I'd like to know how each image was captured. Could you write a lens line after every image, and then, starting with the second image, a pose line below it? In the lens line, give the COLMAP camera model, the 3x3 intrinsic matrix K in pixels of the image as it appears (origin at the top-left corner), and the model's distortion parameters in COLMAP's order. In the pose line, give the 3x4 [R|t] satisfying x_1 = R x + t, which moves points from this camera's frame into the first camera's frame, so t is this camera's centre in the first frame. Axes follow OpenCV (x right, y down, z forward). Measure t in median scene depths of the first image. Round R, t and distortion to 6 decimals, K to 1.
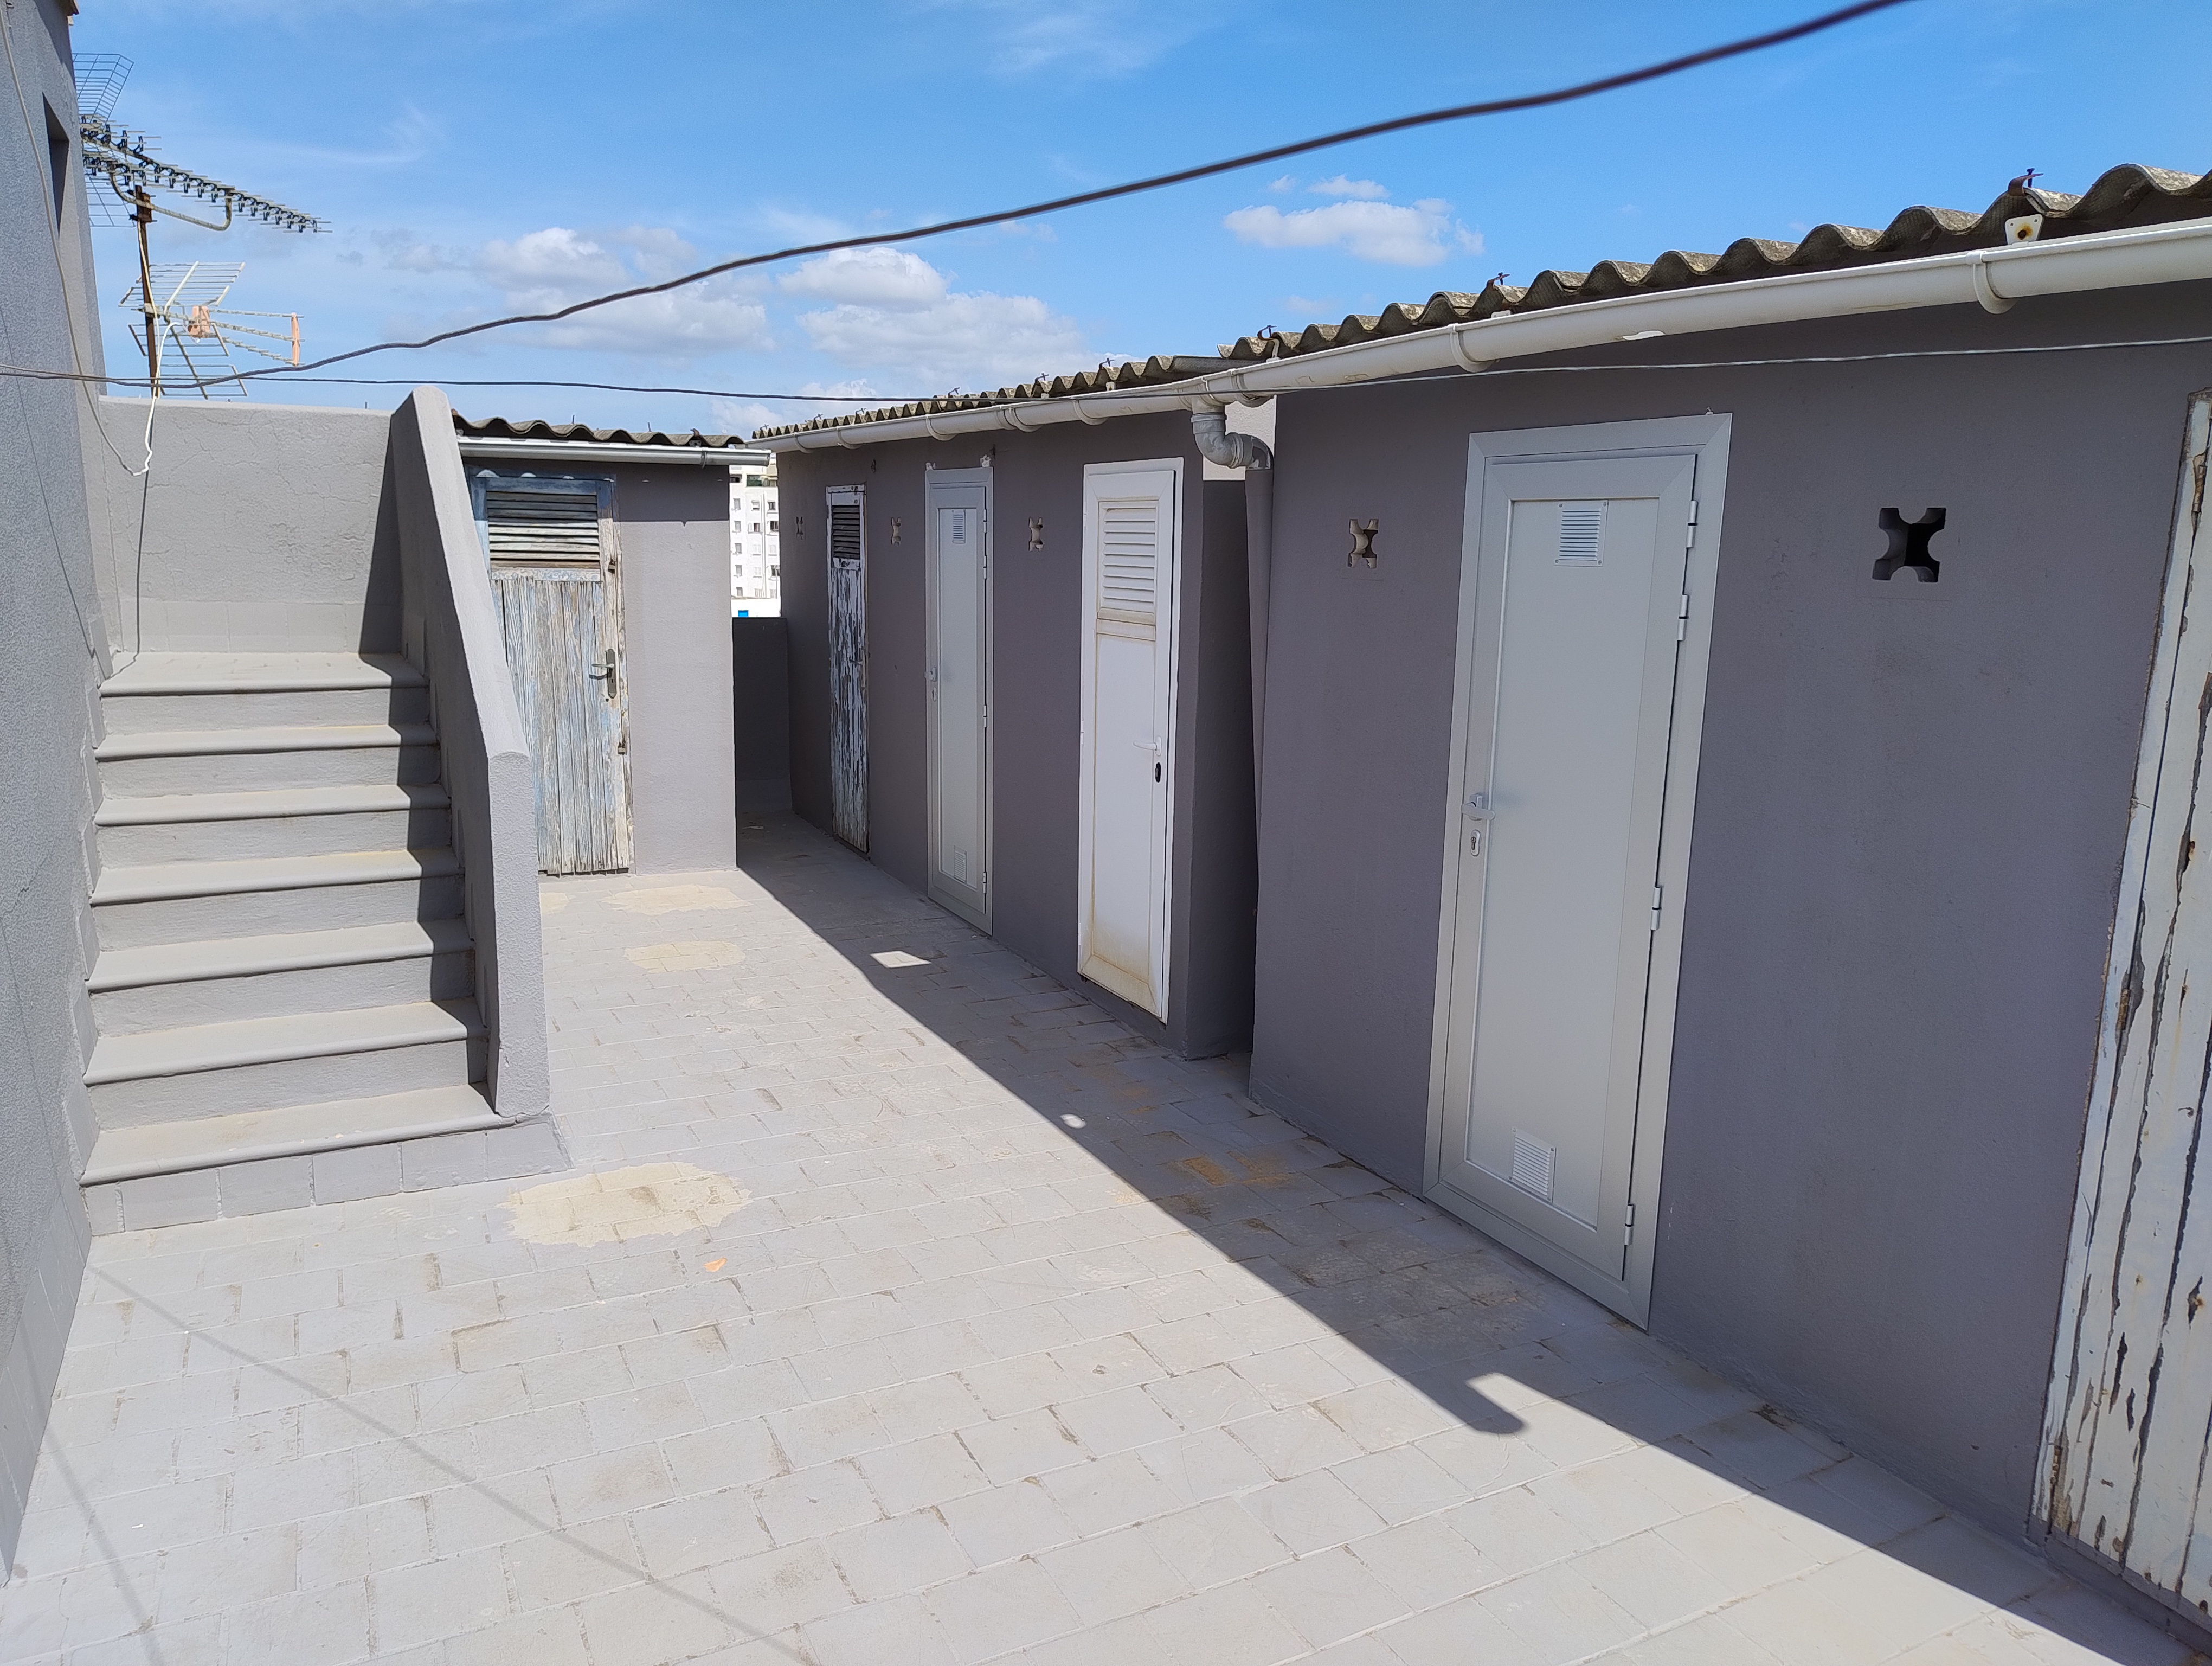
lens RADIAL K [[1534.4, 0, 1105.3], [0, 1534.4, 842.0], [0, 0, 1]] dist [0.048340, -0.055971]
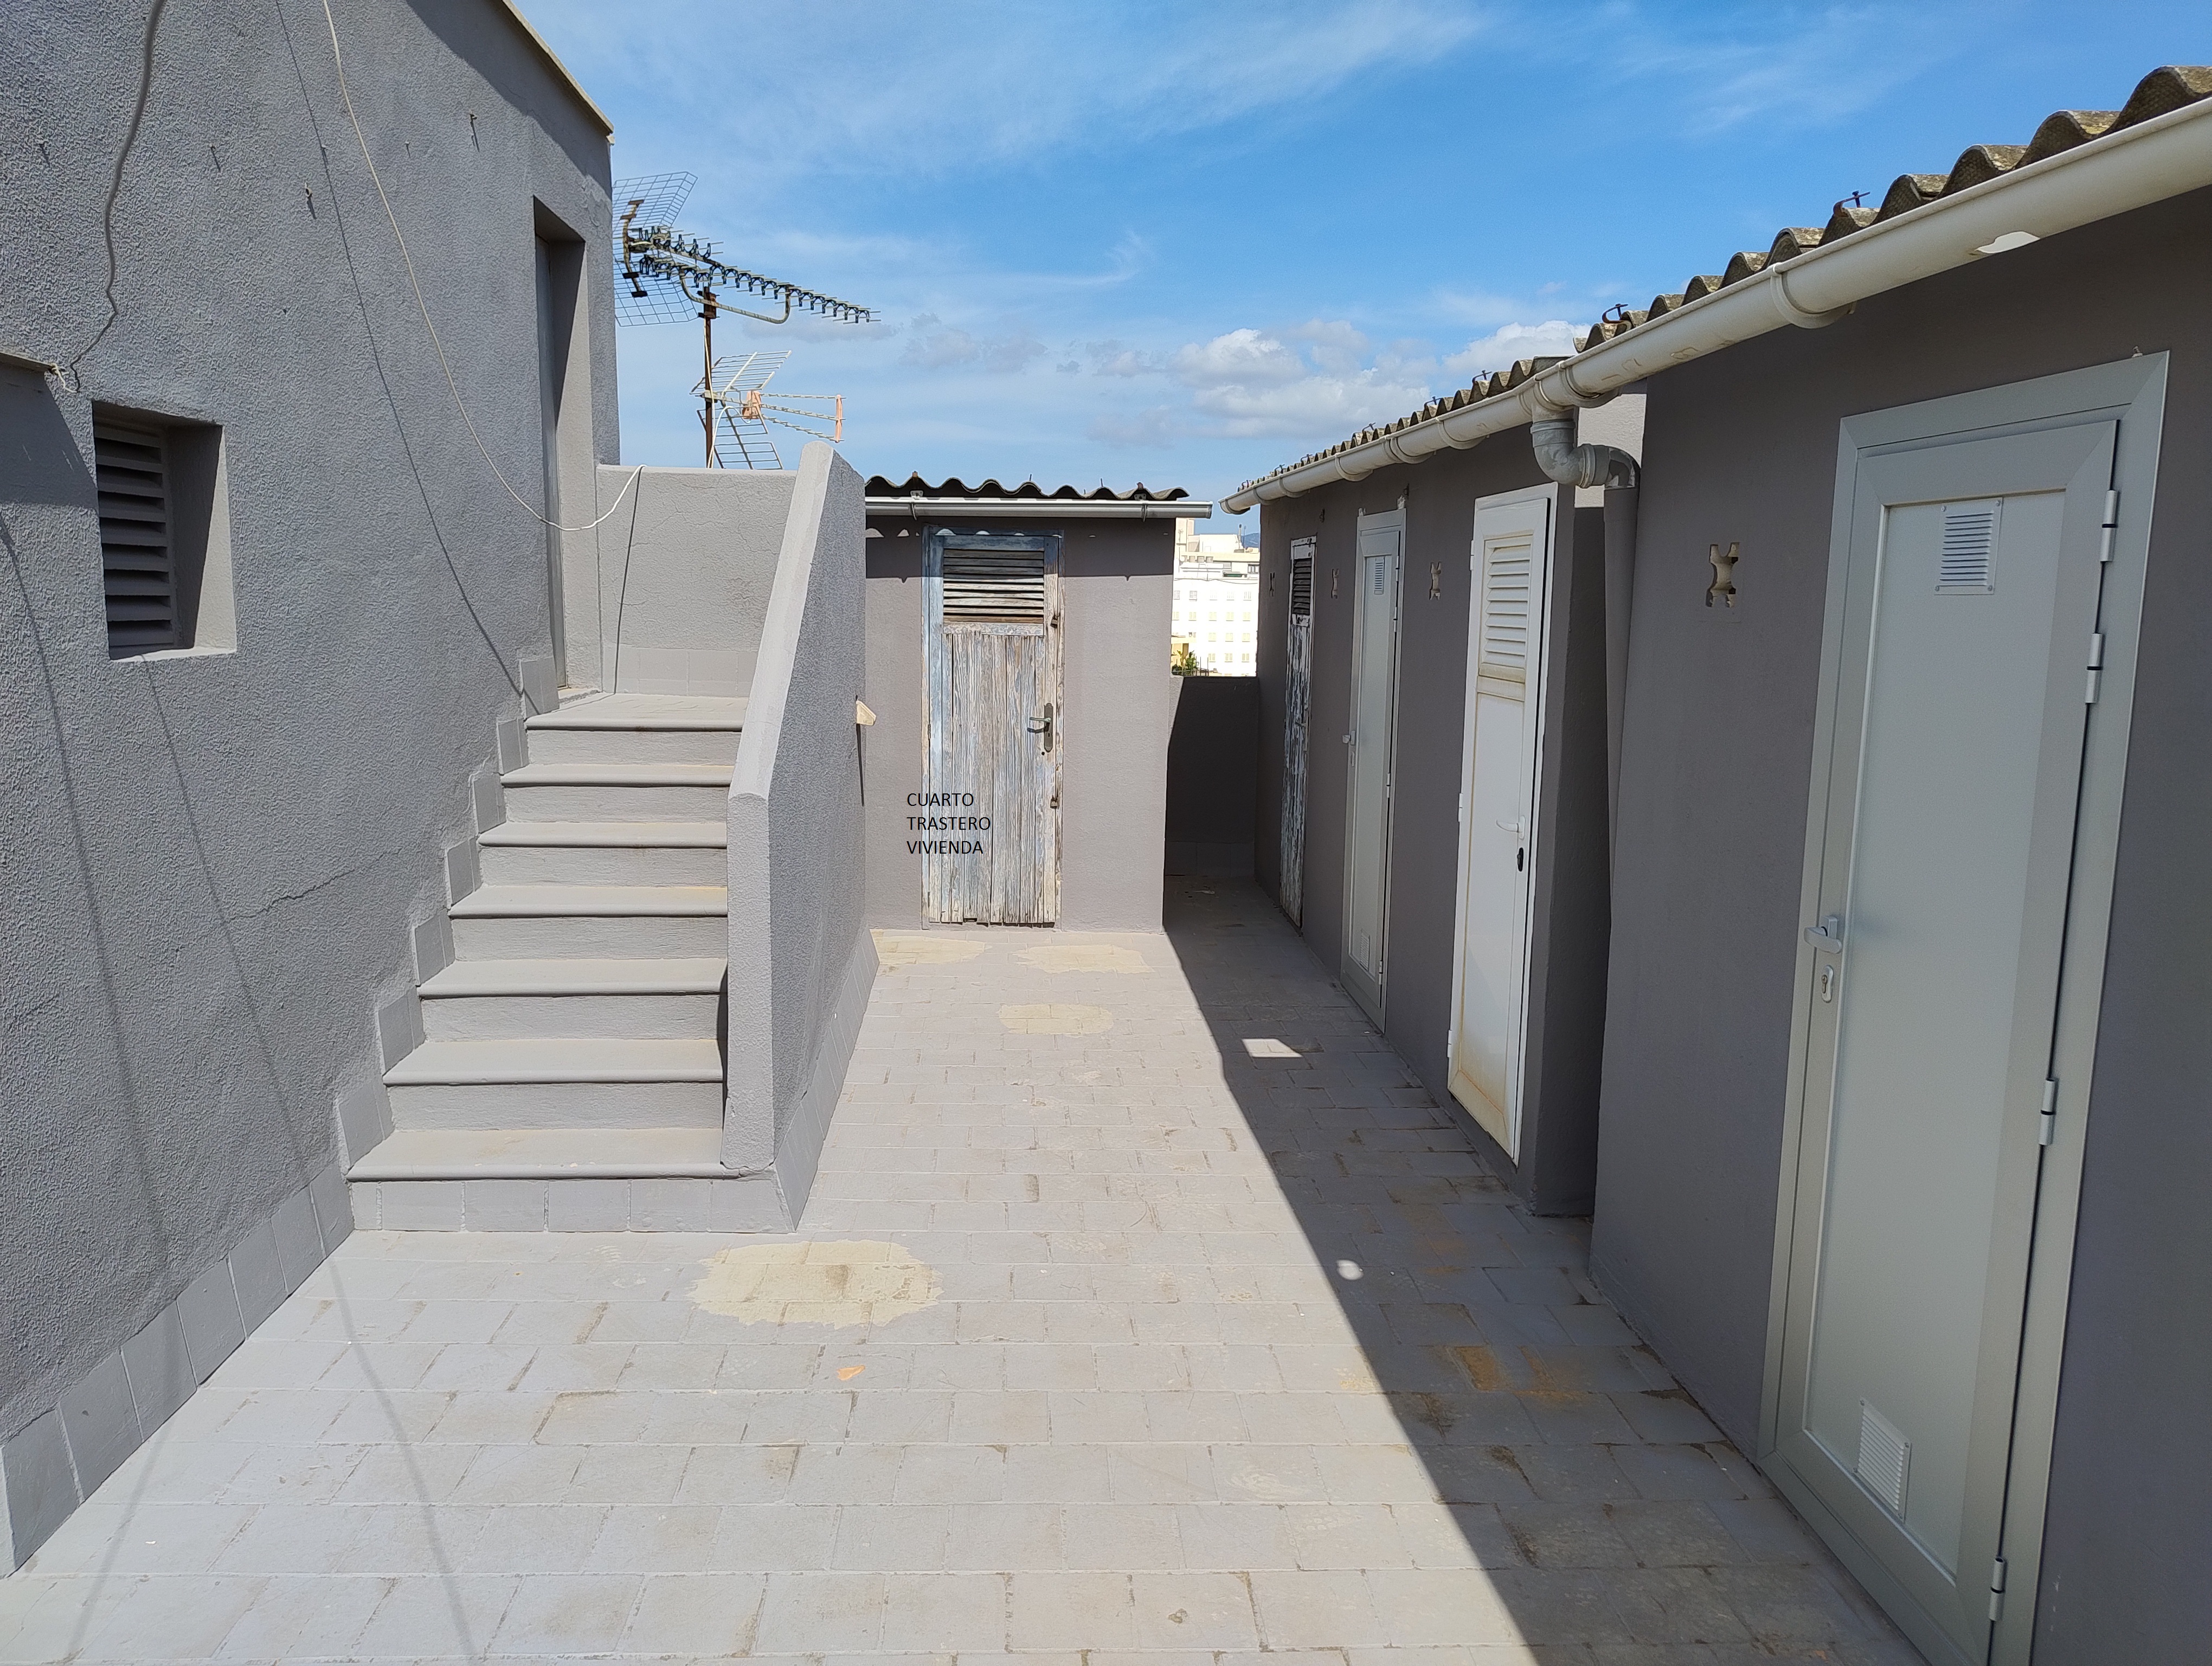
lens RADIAL K [[1530.9, 0, 1105.7], [0, 1530.9, 817.8], [0, 0, 1]] dist [0.052575, -0.068932]
pose [[0.916390, 0.054220, -0.396598, 0.129998], [-0.078284, 0.995927, -0.044728, -0.010891], [0.392557, 0.072036, 0.916902, 0.125535]]
